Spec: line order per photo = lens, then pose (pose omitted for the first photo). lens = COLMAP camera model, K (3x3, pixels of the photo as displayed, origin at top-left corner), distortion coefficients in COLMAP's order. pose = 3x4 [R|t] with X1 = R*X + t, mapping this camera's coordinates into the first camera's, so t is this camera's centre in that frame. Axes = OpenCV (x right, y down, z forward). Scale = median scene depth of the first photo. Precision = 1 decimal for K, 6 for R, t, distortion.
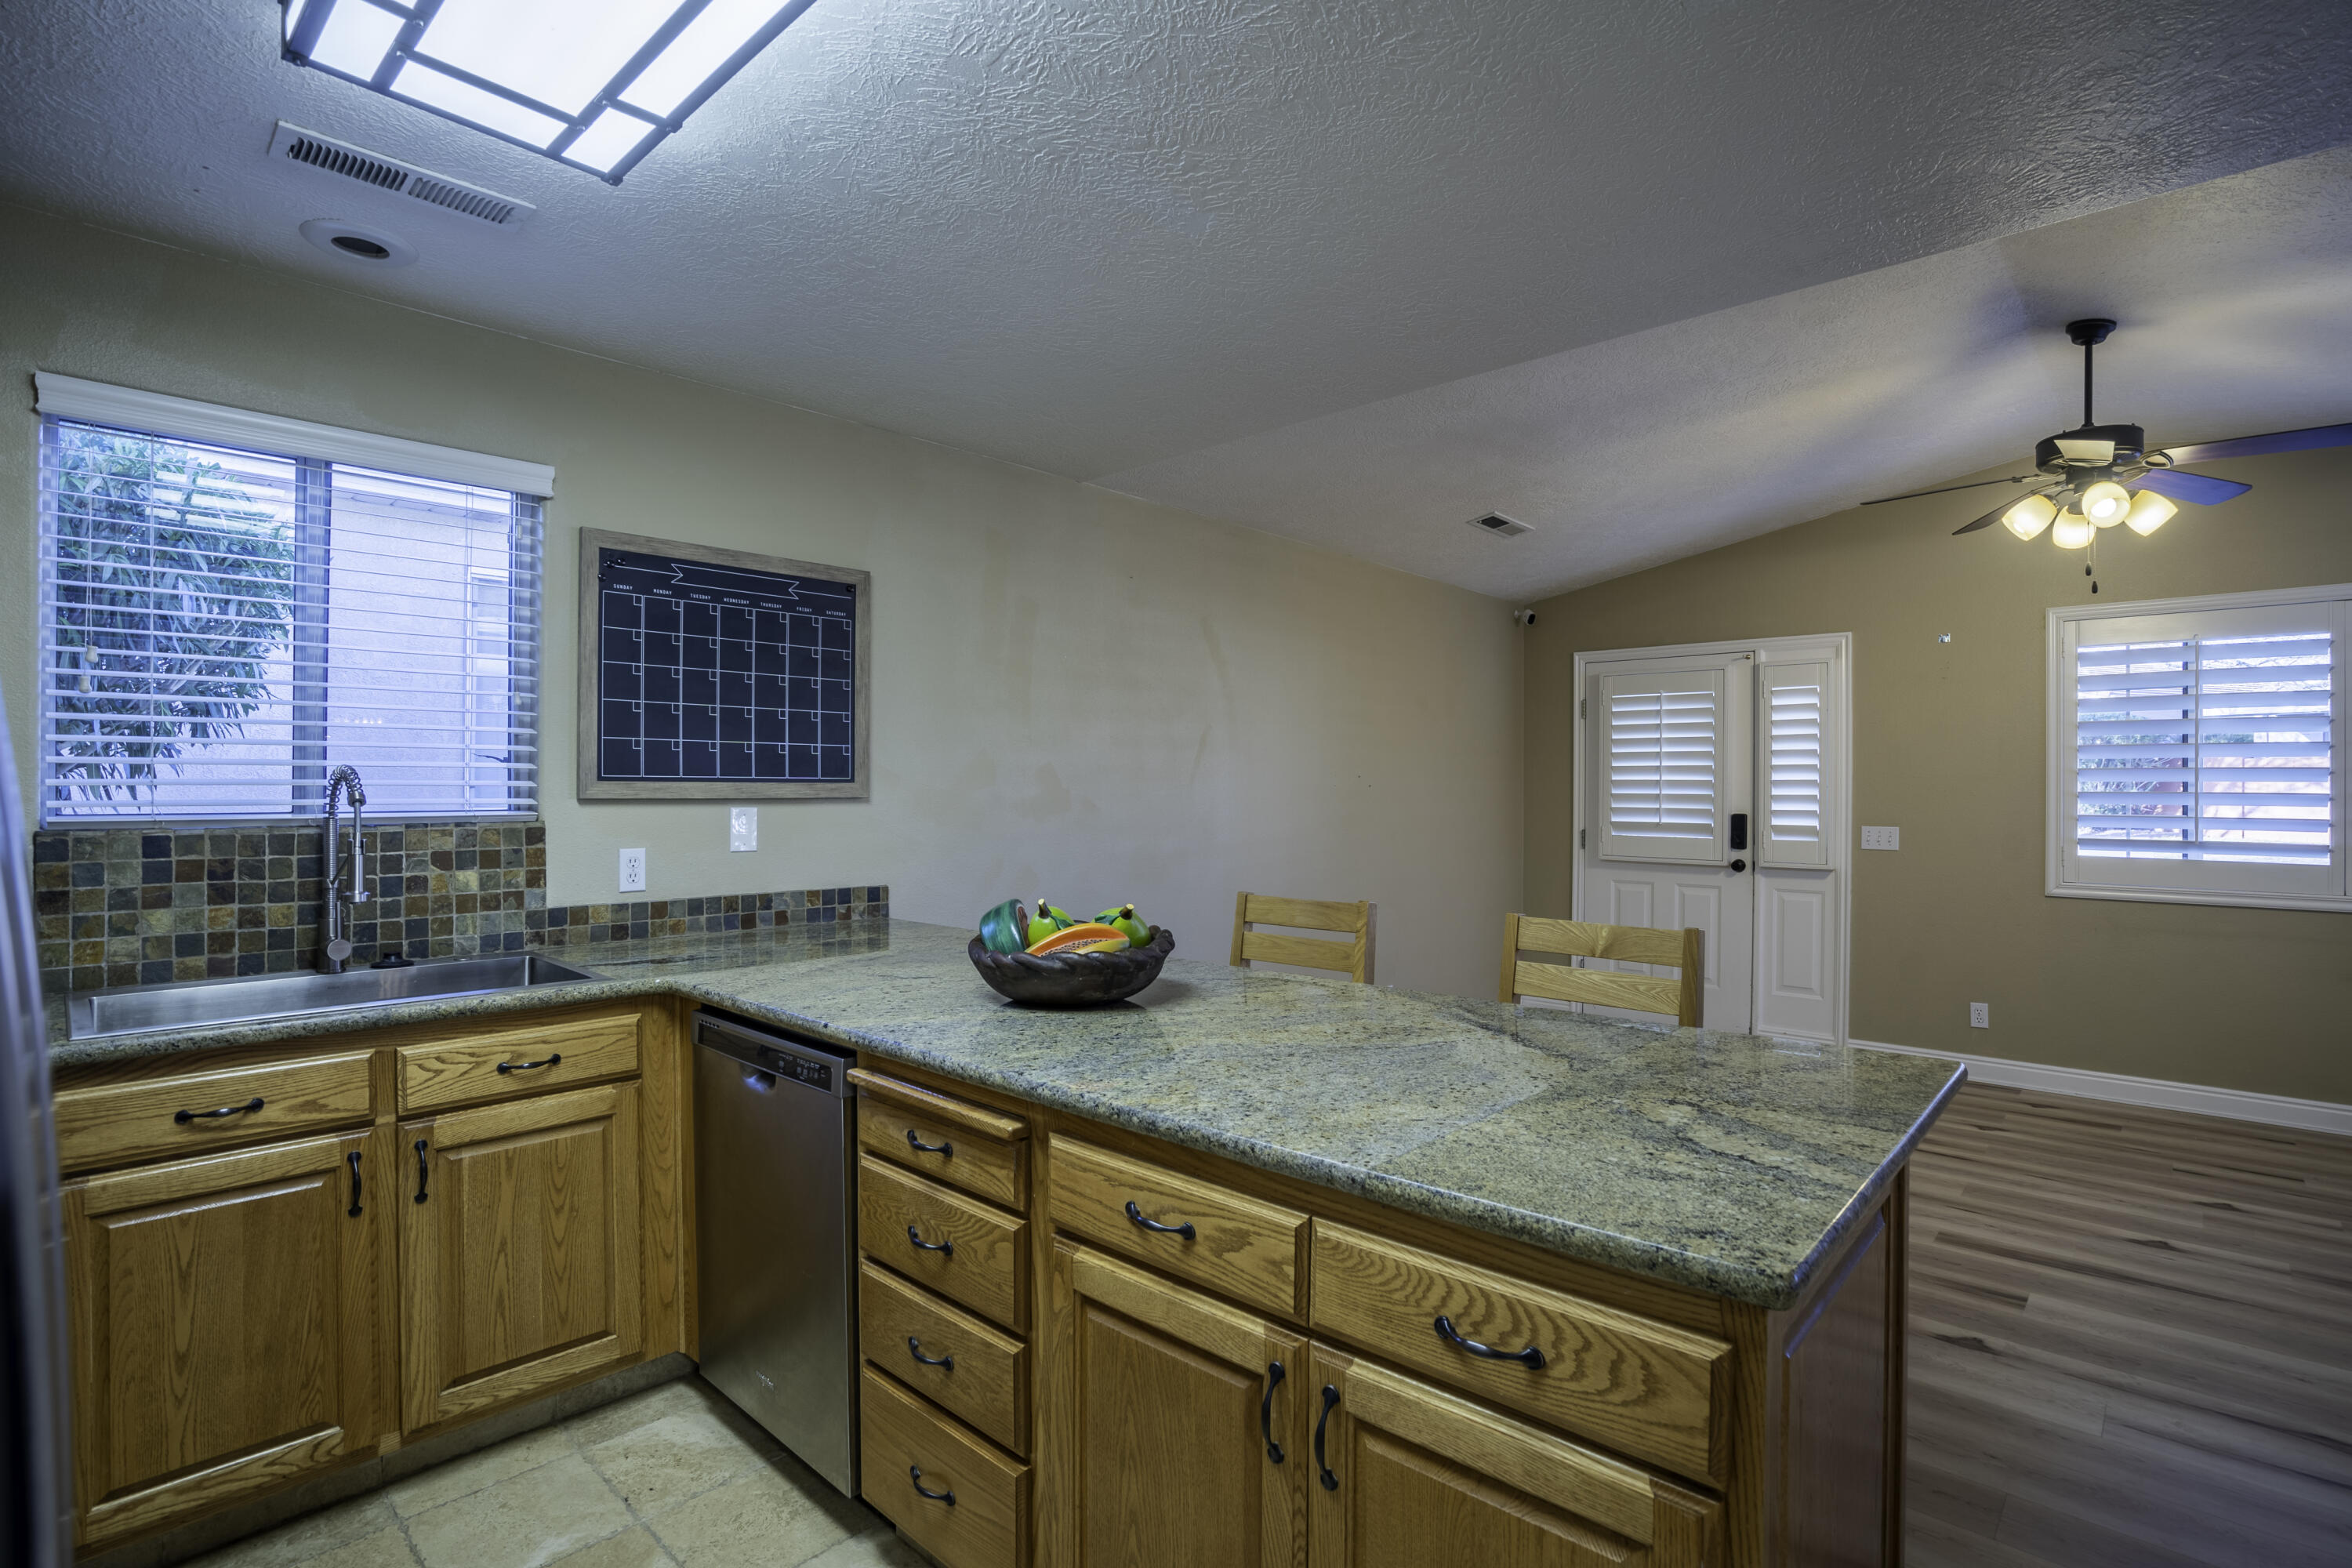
lens RADIAL K [[1116.3, 0, 1176.0], [0, 1116.3, 784.0], [0, 0, 1]] dist [-0.046066, 0.017733]
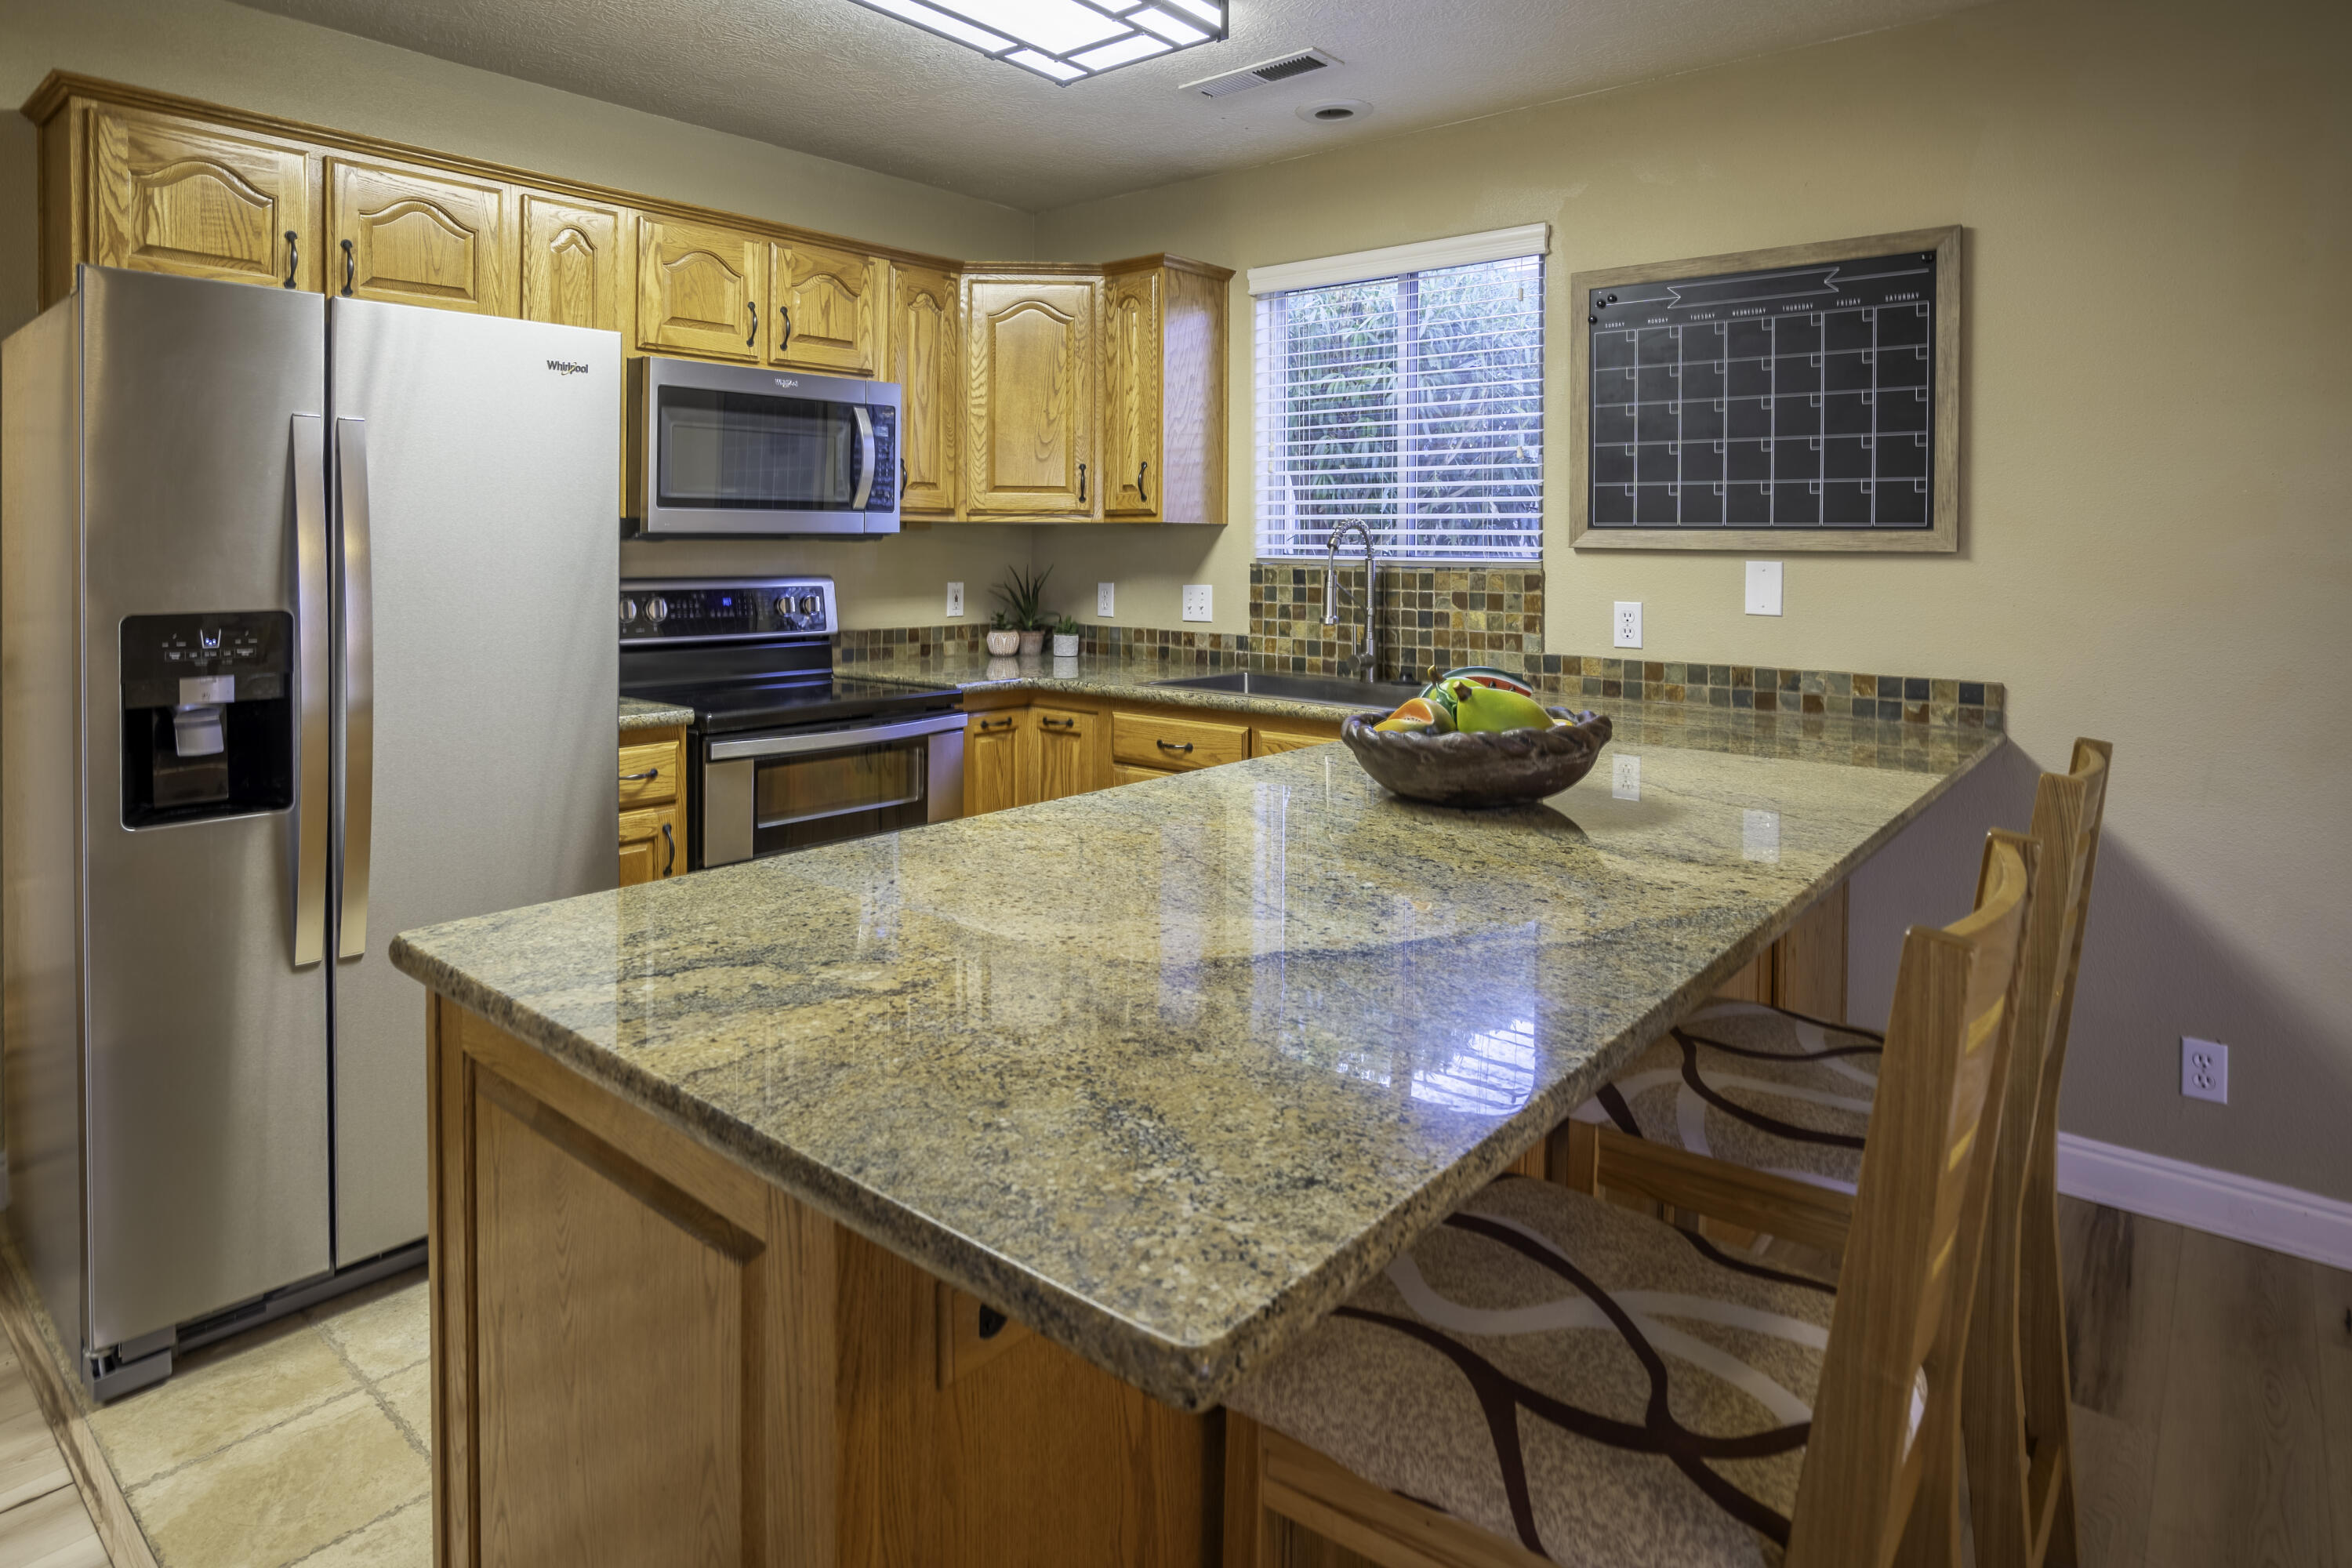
lens RADIAL K [[1331.9, 0, 1118.4], [0, 1331.9, 543.3], [0, 0, 1]] dist [-0.095791, 0.098796]
pose [[0.033326, 0.002351, -0.999442, 0.587184], [-0.003198, 0.999992, 0.002246, 0.007577], [0.999439, 0.003122, 0.033333, 0.515208]]
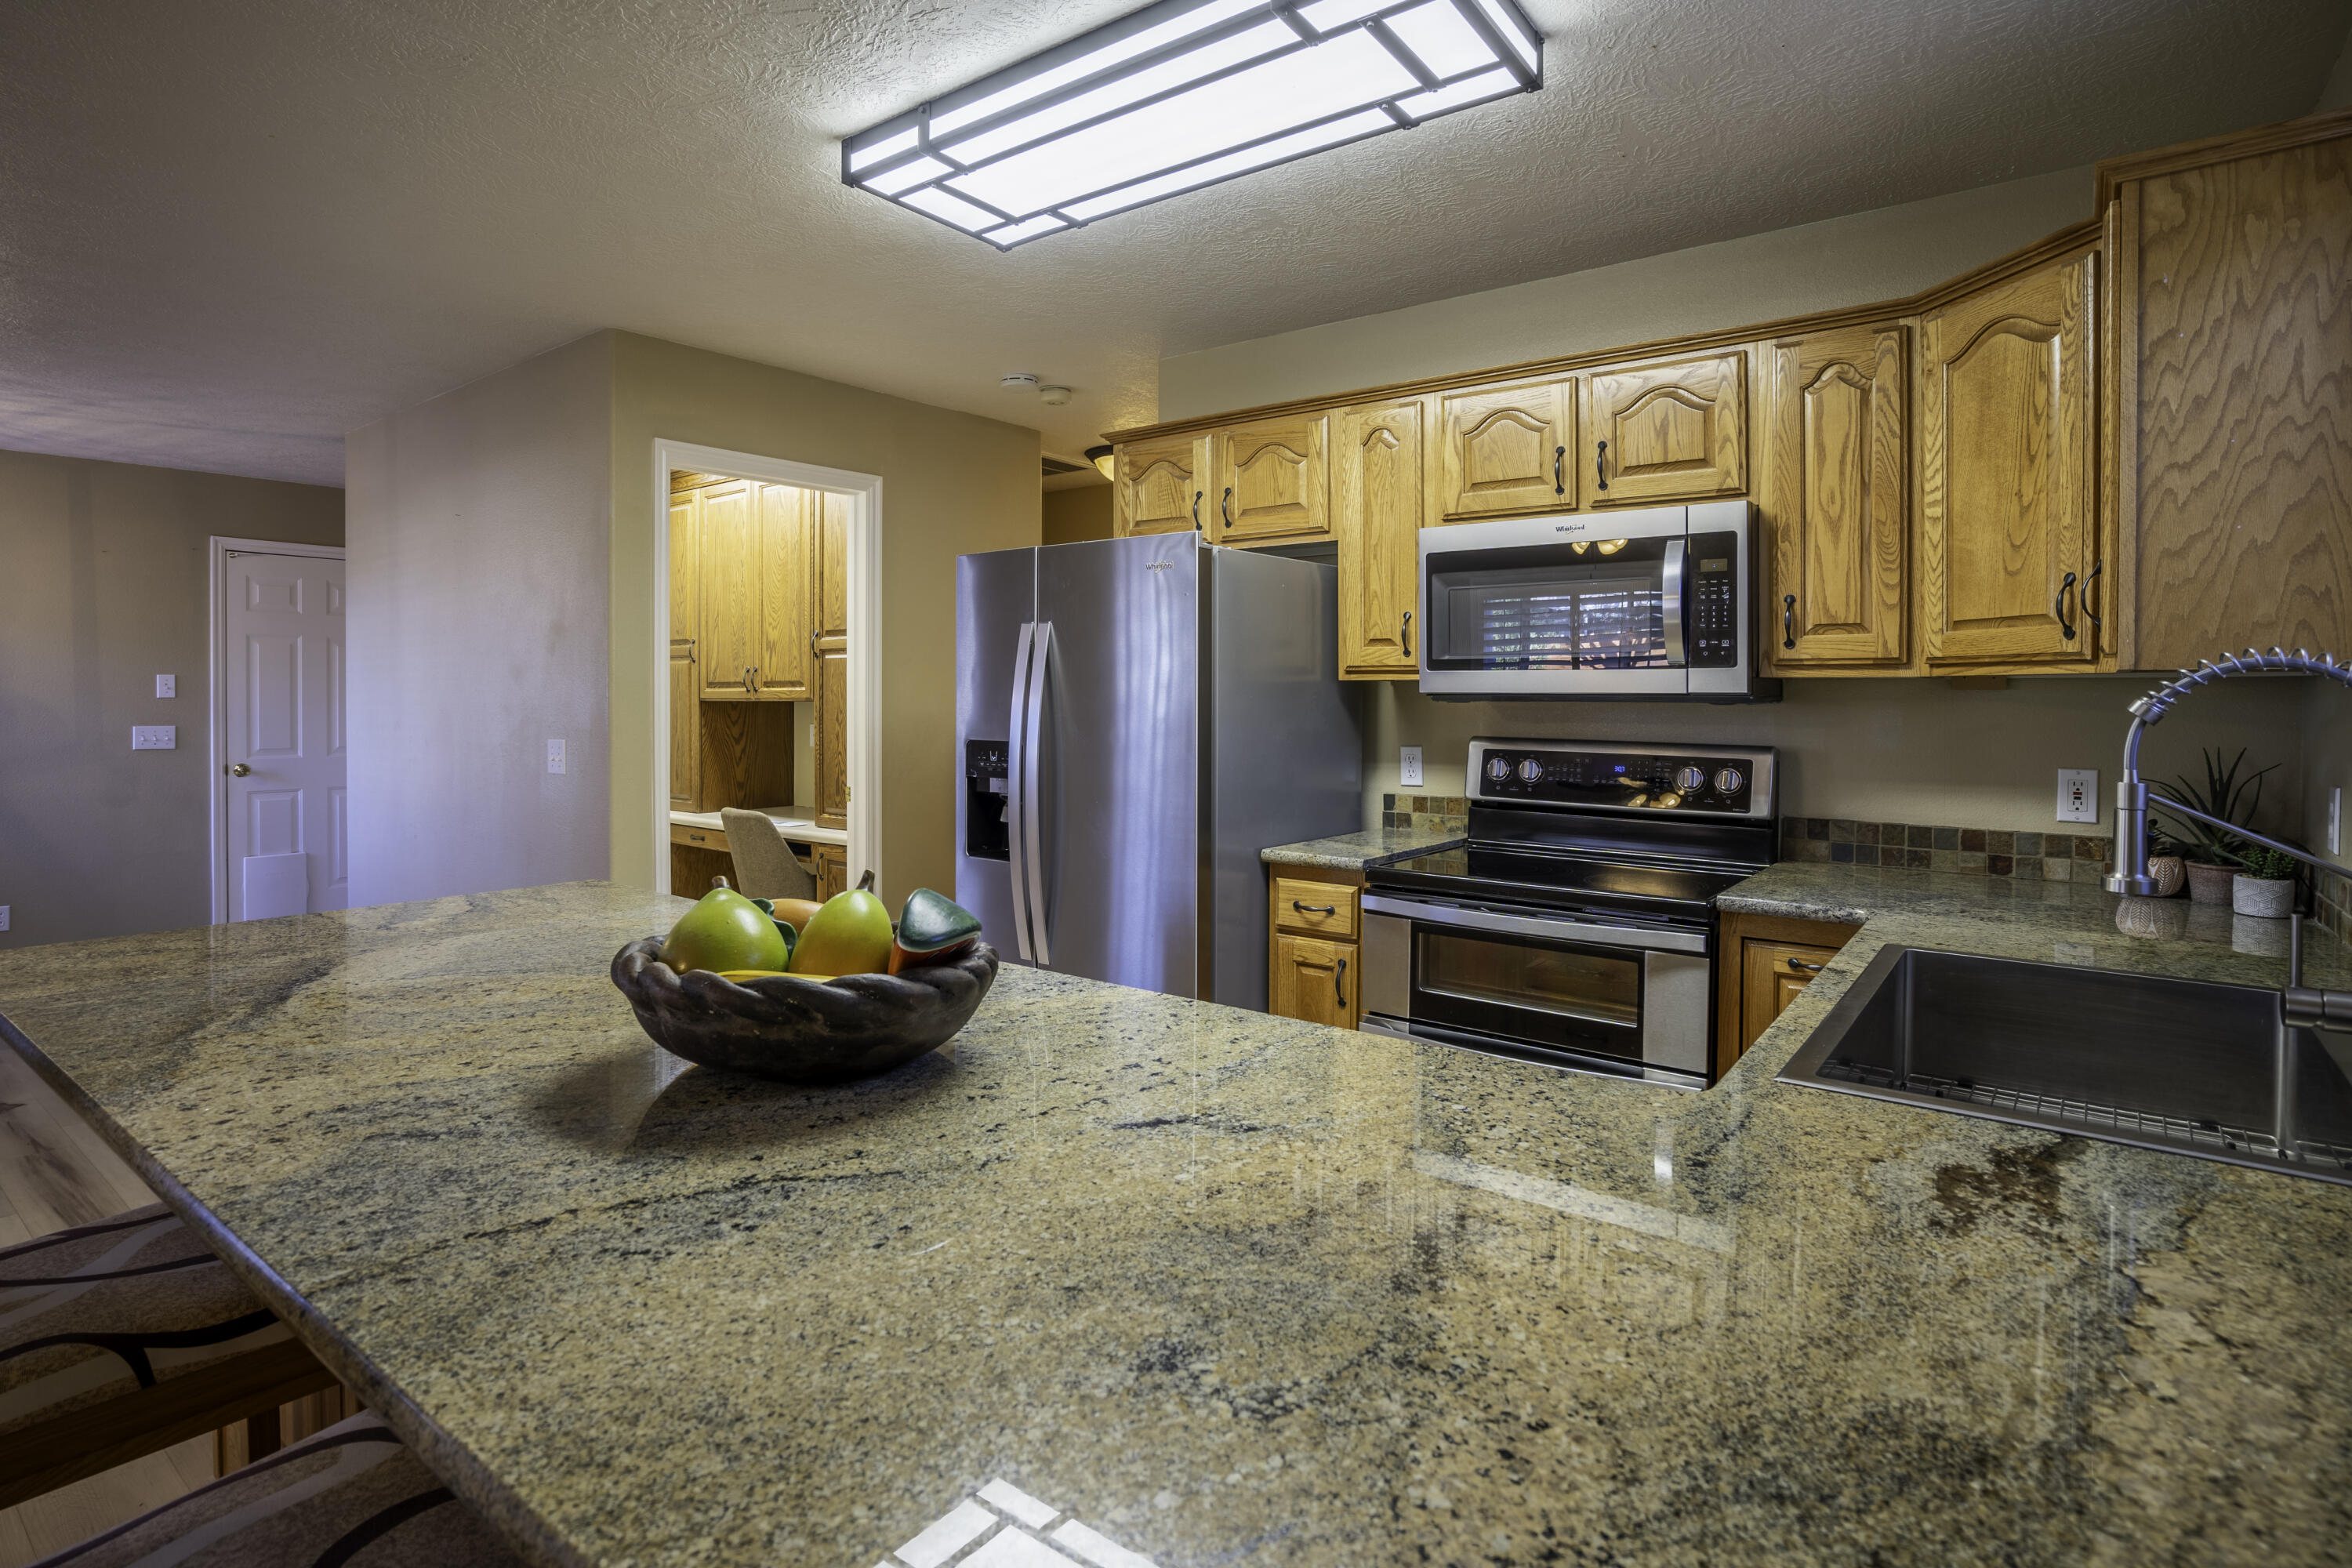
lens RADIAL K [[1212.3, 0, 1175.6], [0, 1212.3, 712.6], [0, 0, 1]] dist [-0.064013, 0.033902]
pose [[-0.996872, -0.005199, -0.078858, -0.146673], [-0.005995, 0.999933, 0.009864, 0.009300], [0.078802, 0.010306, -0.996837, 1.149876]]
